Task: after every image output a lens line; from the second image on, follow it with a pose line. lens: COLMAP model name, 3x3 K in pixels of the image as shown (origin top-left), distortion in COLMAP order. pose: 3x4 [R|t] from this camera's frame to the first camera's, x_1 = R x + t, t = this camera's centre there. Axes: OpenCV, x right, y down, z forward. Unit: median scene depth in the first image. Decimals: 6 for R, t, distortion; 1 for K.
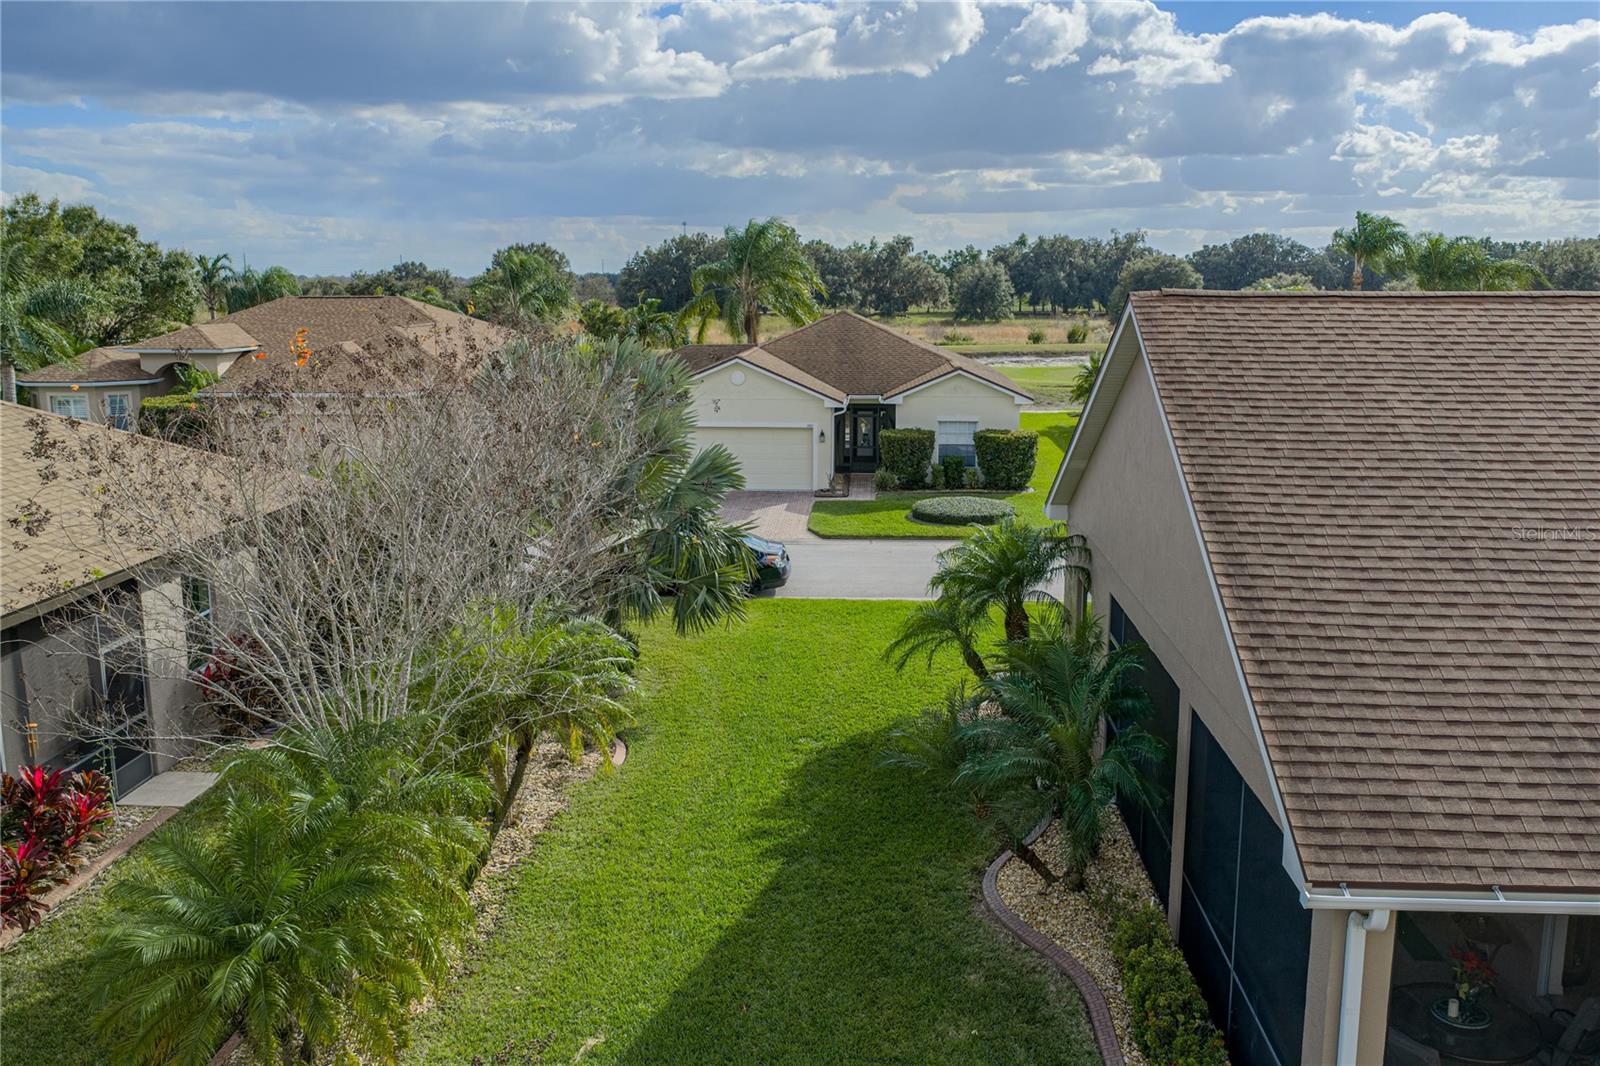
lens RADIAL K [[1339.1, 0, 797.6], [0, 1339.1, 535.1], [0, 0, 1]] dist [0.011127, -0.016827]
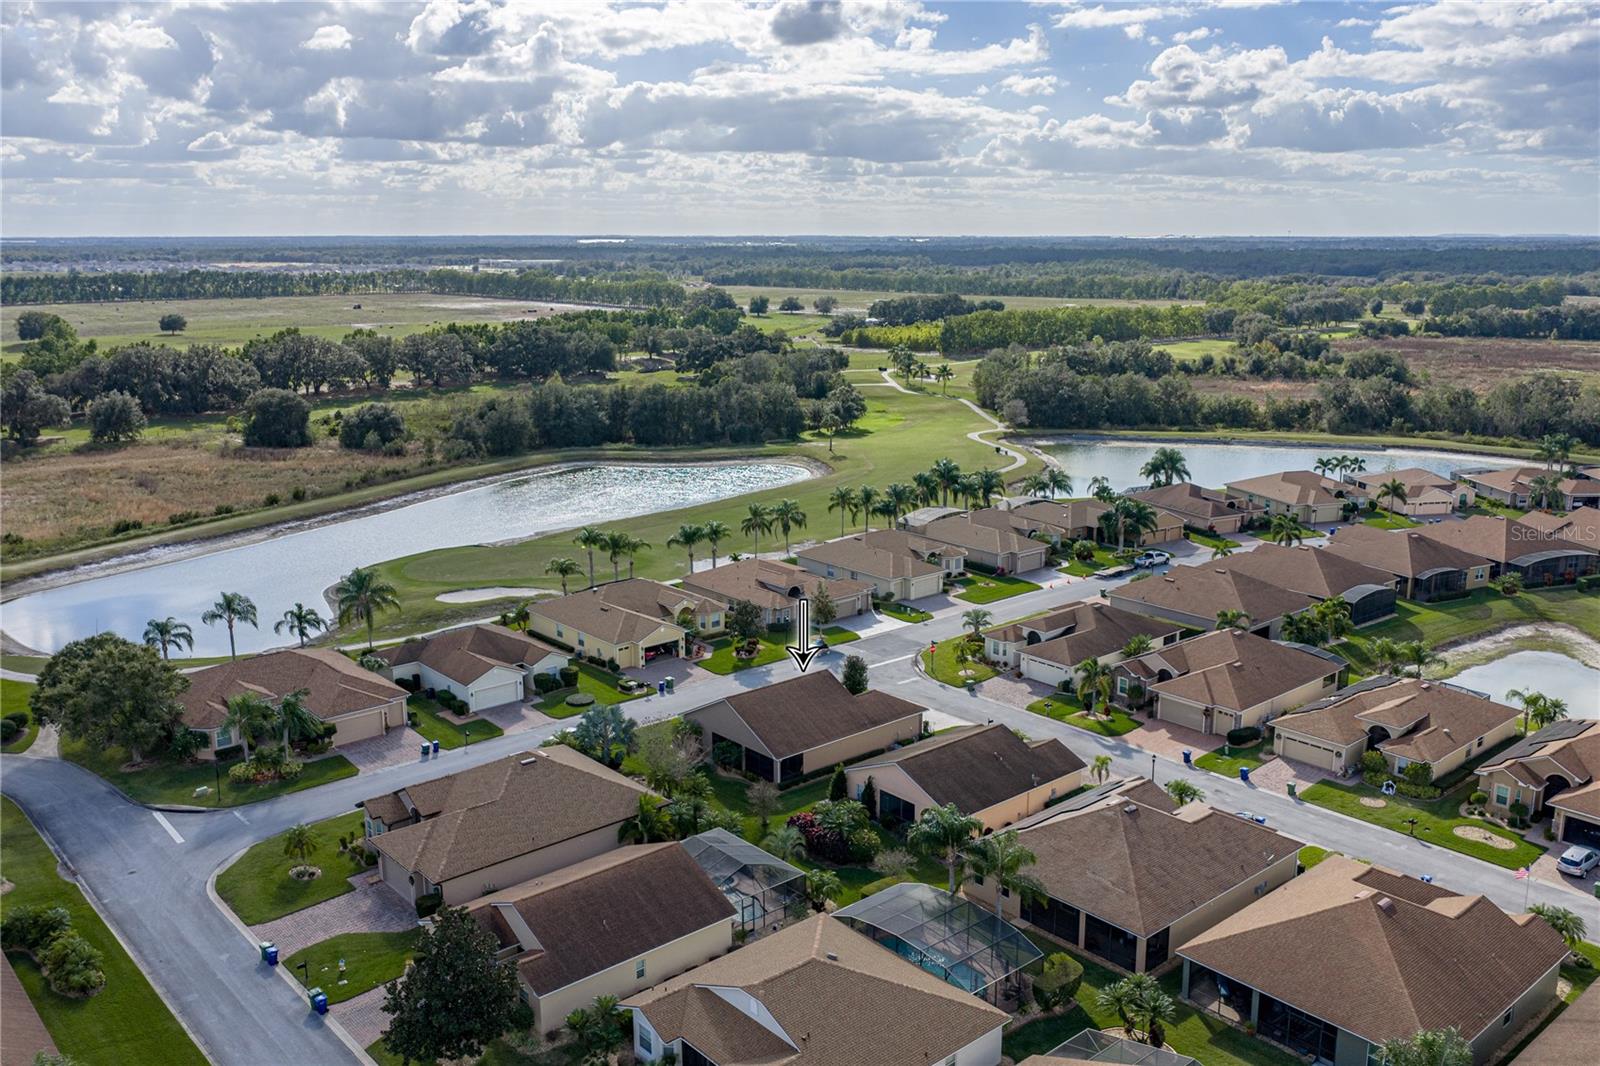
lens RADIAL K [[1334.2, 0, 800.0], [0, 1334.2, 533.0], [0, 0, 1]] dist [0.015633, -0.026102]
pose [[0.708149, -0.154702, 0.688907, -1.650352], [0.131804, 0.987514, 0.086272, -0.615869], [-0.693652, 0.029707, 0.719698, -1.760905]]
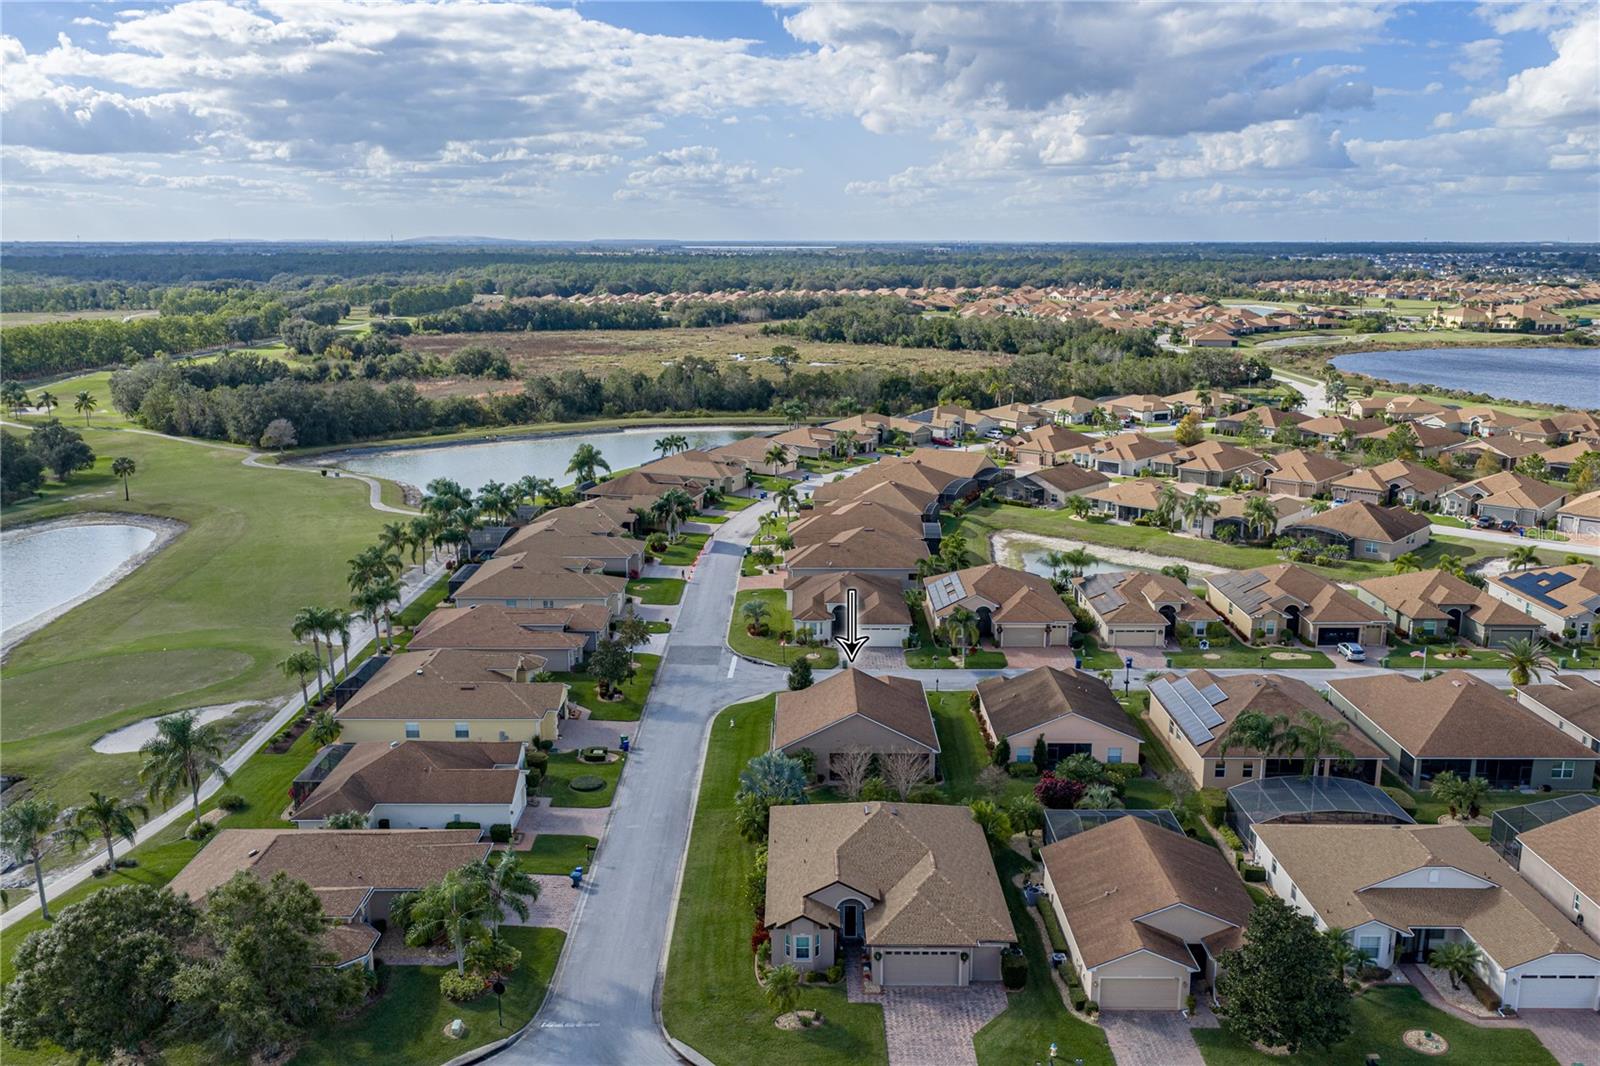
lens RADIAL K [[1321.2, 0, 791.8], [0, 1321.2, 534.4], [0, 0, 1]] dist [0.021038, -0.026215]
pose [[-0.059184, -0.217278, 0.974314, -2.425147], [0.185495, 0.956632, 0.224603, -1.028324], [-0.980861, 0.194023, -0.016314, 0.445046]]
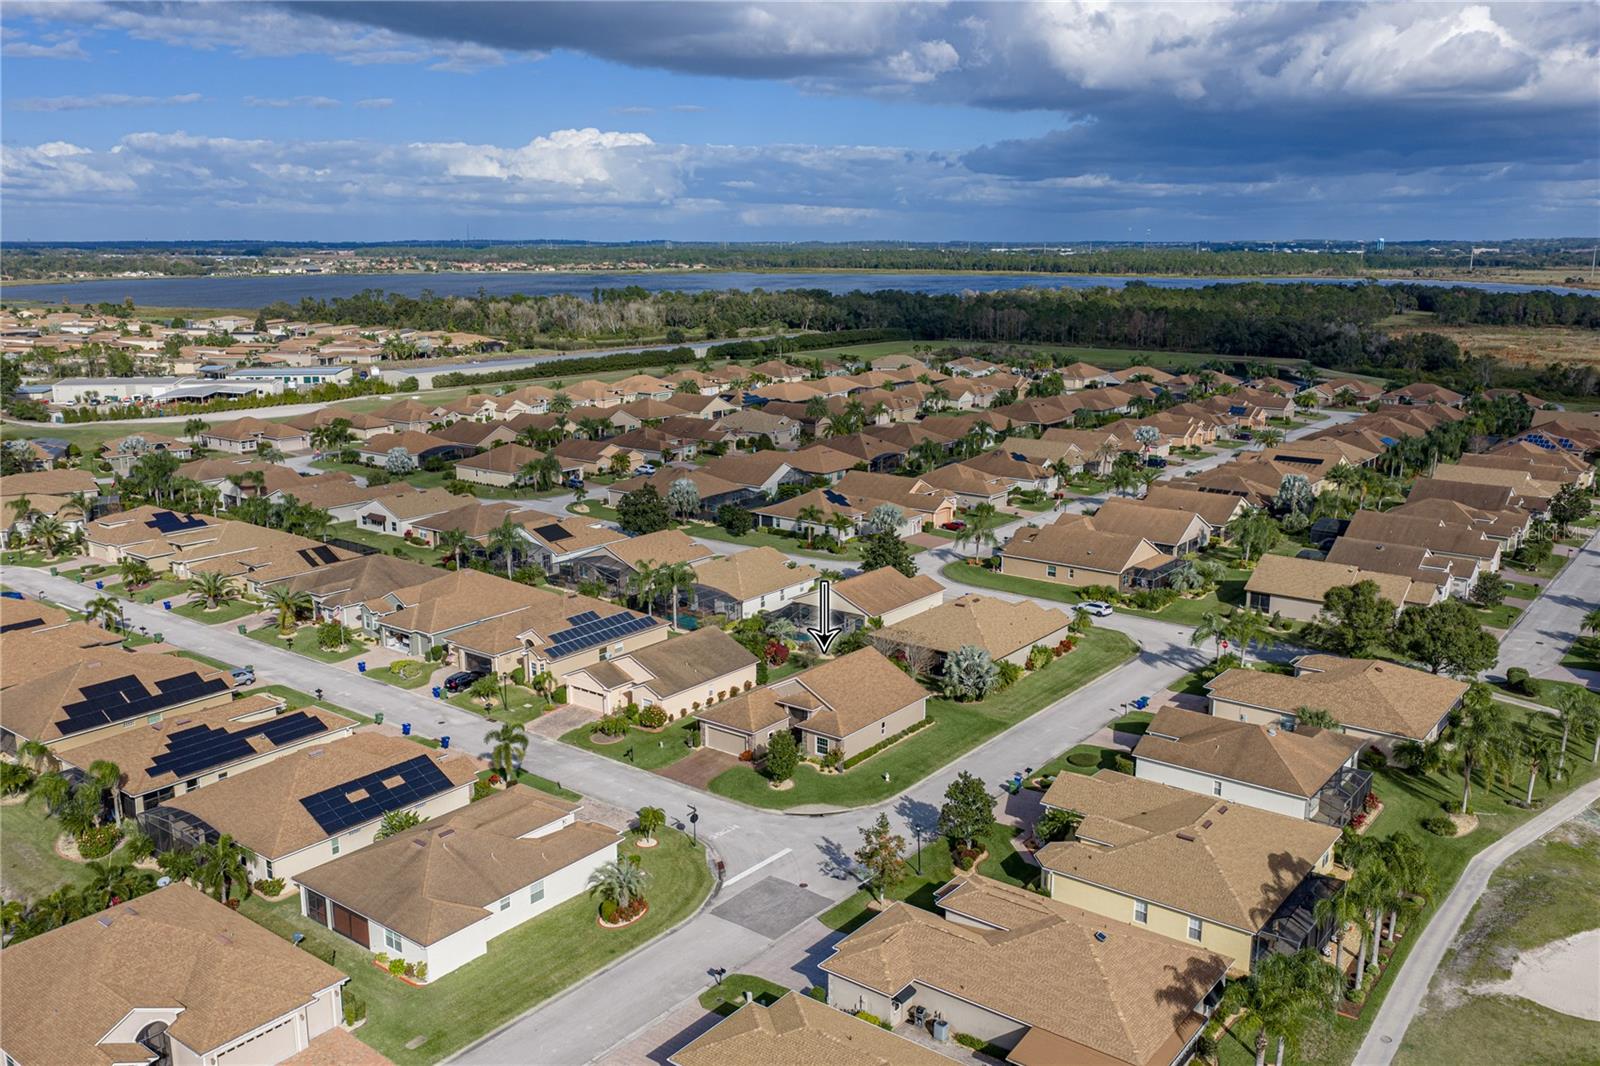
lens RADIAL K [[1325.0, 0, 795.7], [0, 1325.0, 503.5], [0, 0, 1]] dist [0.005609, -0.018218]
pose [[-0.562090, 0.164056, -0.810642, 2.655472], [-0.151411, 0.943155, 0.295860, -1.272824], [0.813099, 0.289040, -0.505298, 1.675661]]
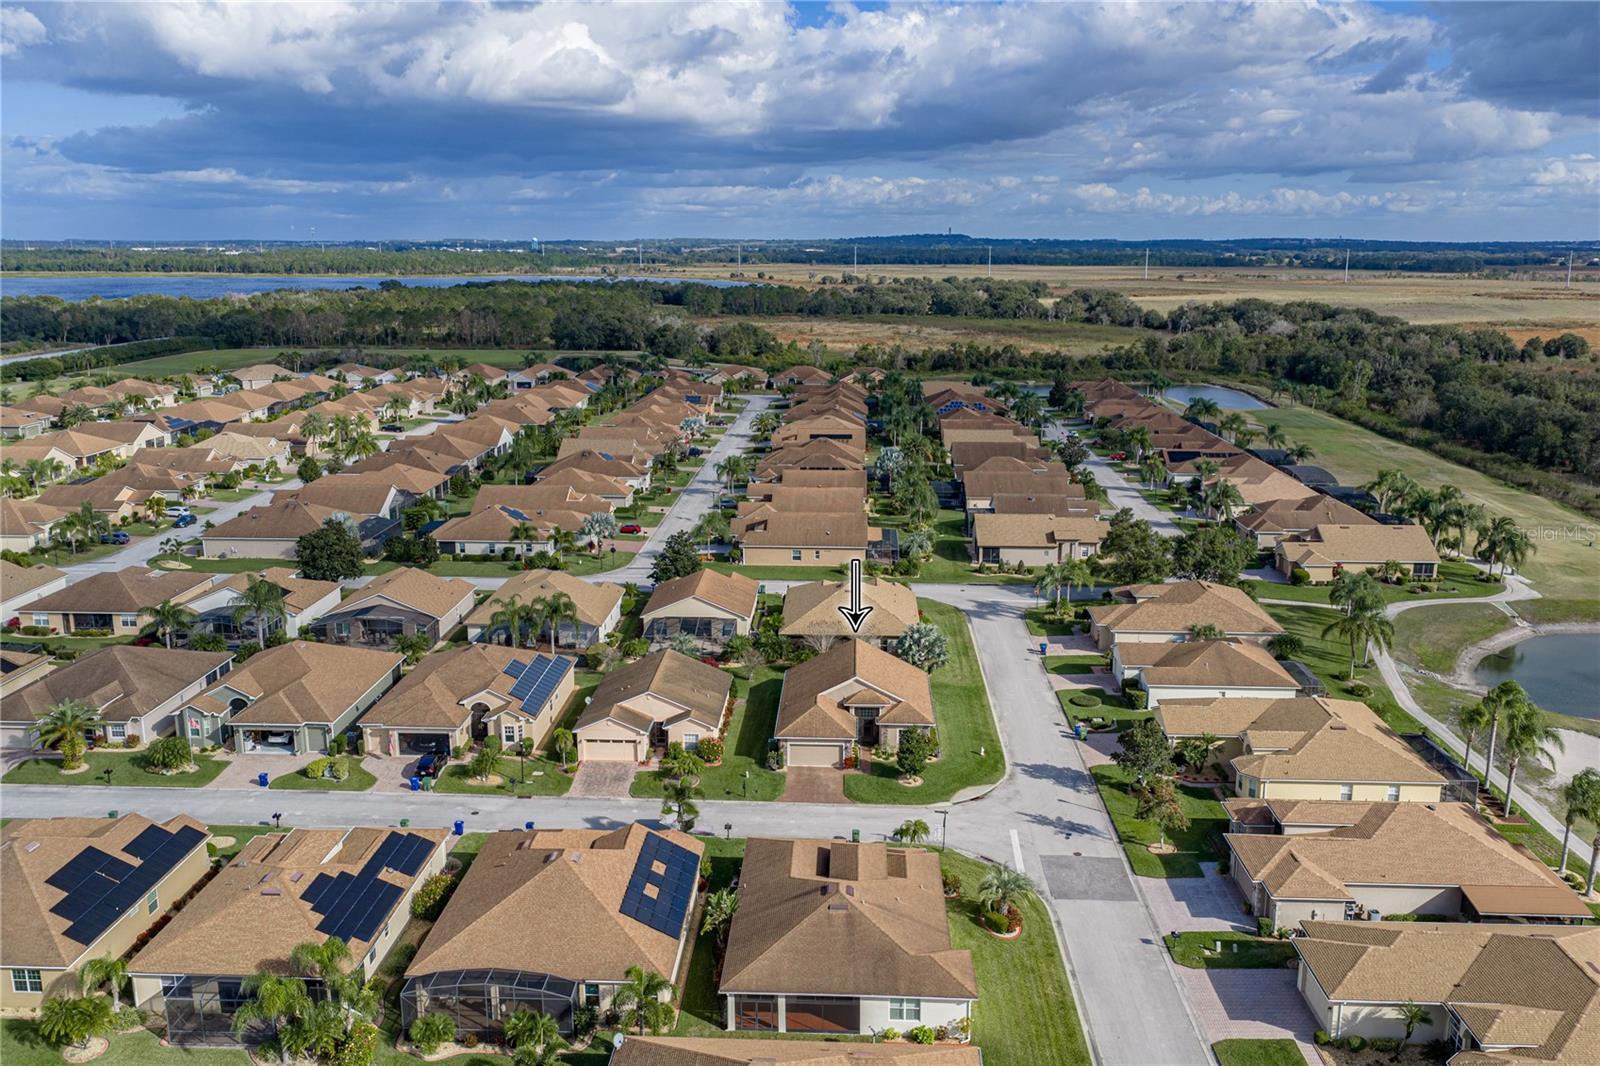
lens RADIAL K [[1330.8, 0, 796.4], [0, 1330.8, 529.4], [0, 0, 1]] dist [0.004707, -0.015827]
pose [[0.019351, 0.214767, -0.976474, 3.113707], [-0.188107, 0.959997, 0.207416, -0.938272], [0.981958, 0.179668, 0.058976, -0.034026]]
